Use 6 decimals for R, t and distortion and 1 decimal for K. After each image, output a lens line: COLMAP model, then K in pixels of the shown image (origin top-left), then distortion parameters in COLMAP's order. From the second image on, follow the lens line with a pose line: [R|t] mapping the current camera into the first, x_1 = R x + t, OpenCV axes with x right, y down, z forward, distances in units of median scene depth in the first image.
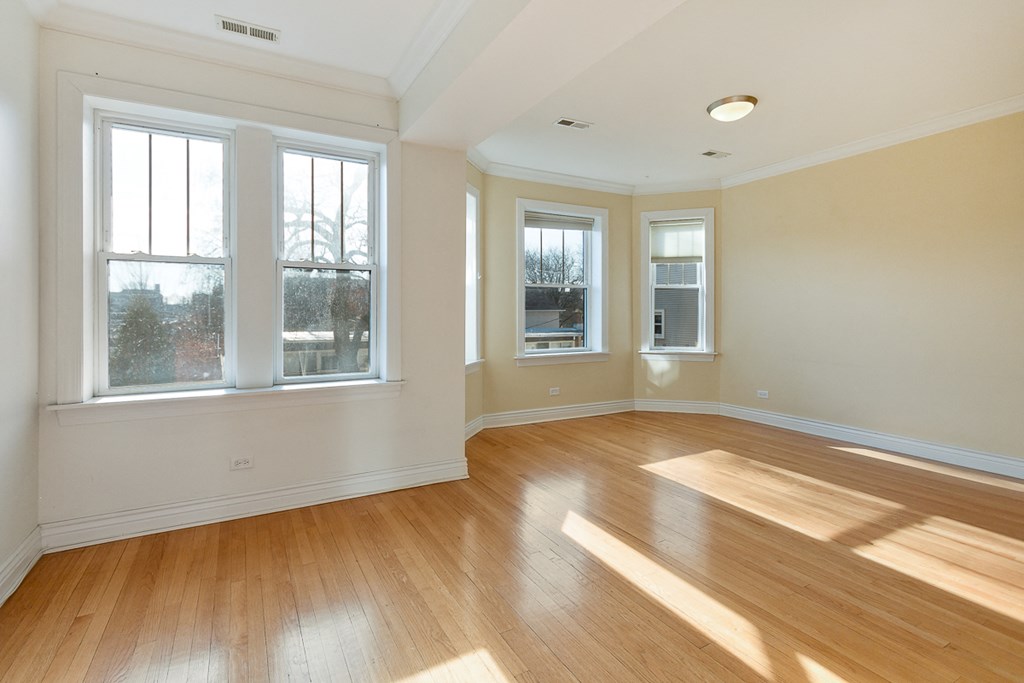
lens RADIAL K [[470.6, 0, 505.2], [0, 470.6, 318.2], [0, 0, 1]] dist [-0.002830, -0.000110]
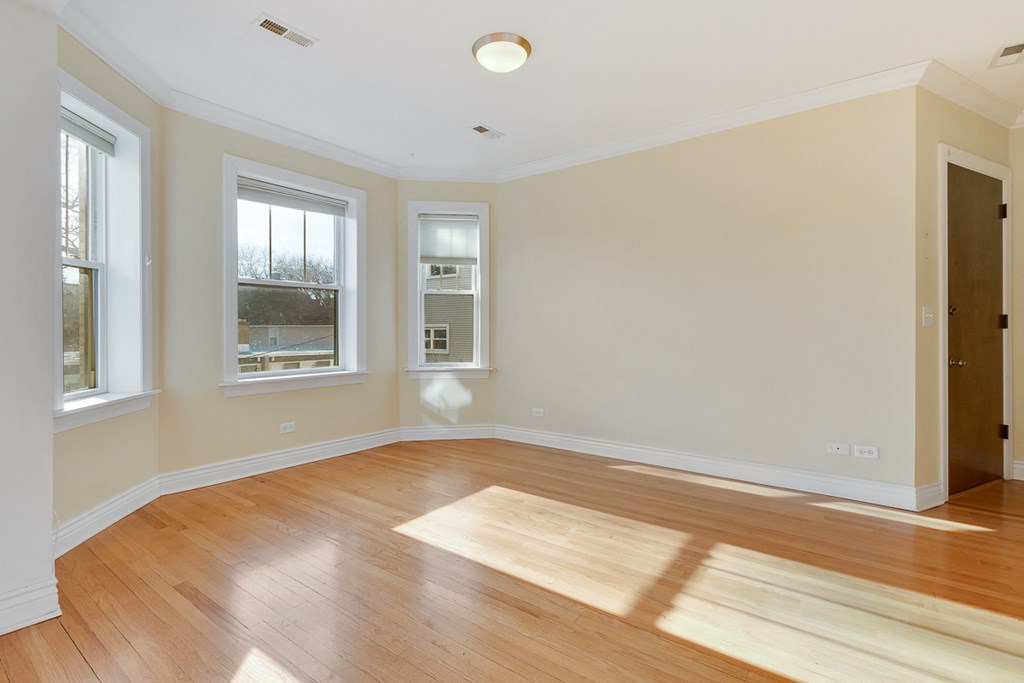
lens RADIAL K [[479.7, 0, 493.8], [0, 479.7, 329.2], [0, 0, 1]] dist [0.001480, 0.000027]
pose [[0.917878, 0.001677, 0.396859, 0.096045], [0.002700, 0.999942, -0.010470, 0.010217], [-0.396853, 0.010682, 0.917820, 0.173494]]
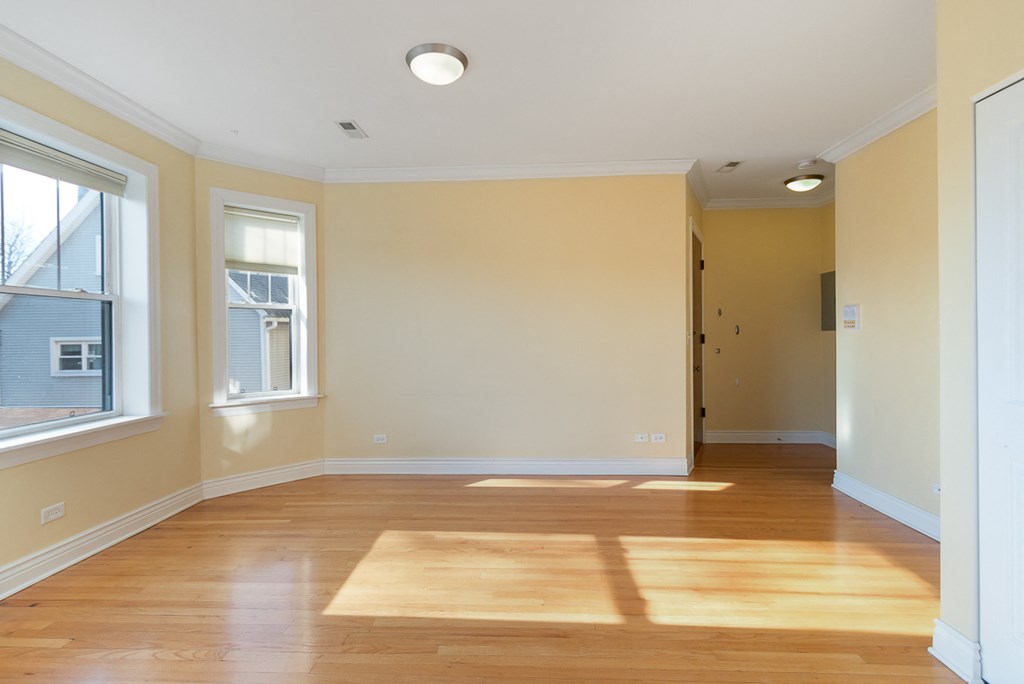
lens RADIAL K [[490.9, 0, 512.0], [0, 490.9, 342.0], [0, 0, 1]] dist [0.001032, 0.000227]
pose [[0.521006, -0.015429, 0.853414, -0.071021], [0.015400, 0.999844, 0.008675, -0.014734], [-0.853414, 0.008623, 0.521162, 0.314694]]
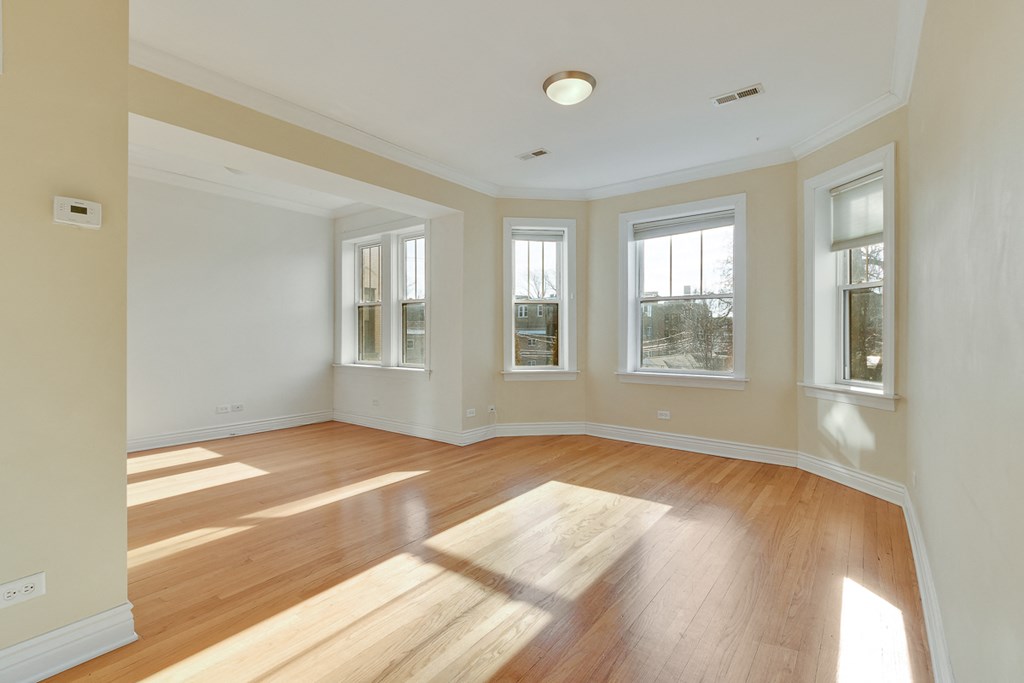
lens RADIAL K [[469.7, 0, 512.0], [0, 469.7, 341.5], [0, 0, 1]] dist [-0.002150, -0.000129]
pose [[0.406992, 0.018410, -0.913246, 0.765690], [-0.015364, 0.999793, 0.013308, 0.005940], [0.913303, 0.008615, 0.407191, 0.342997]]
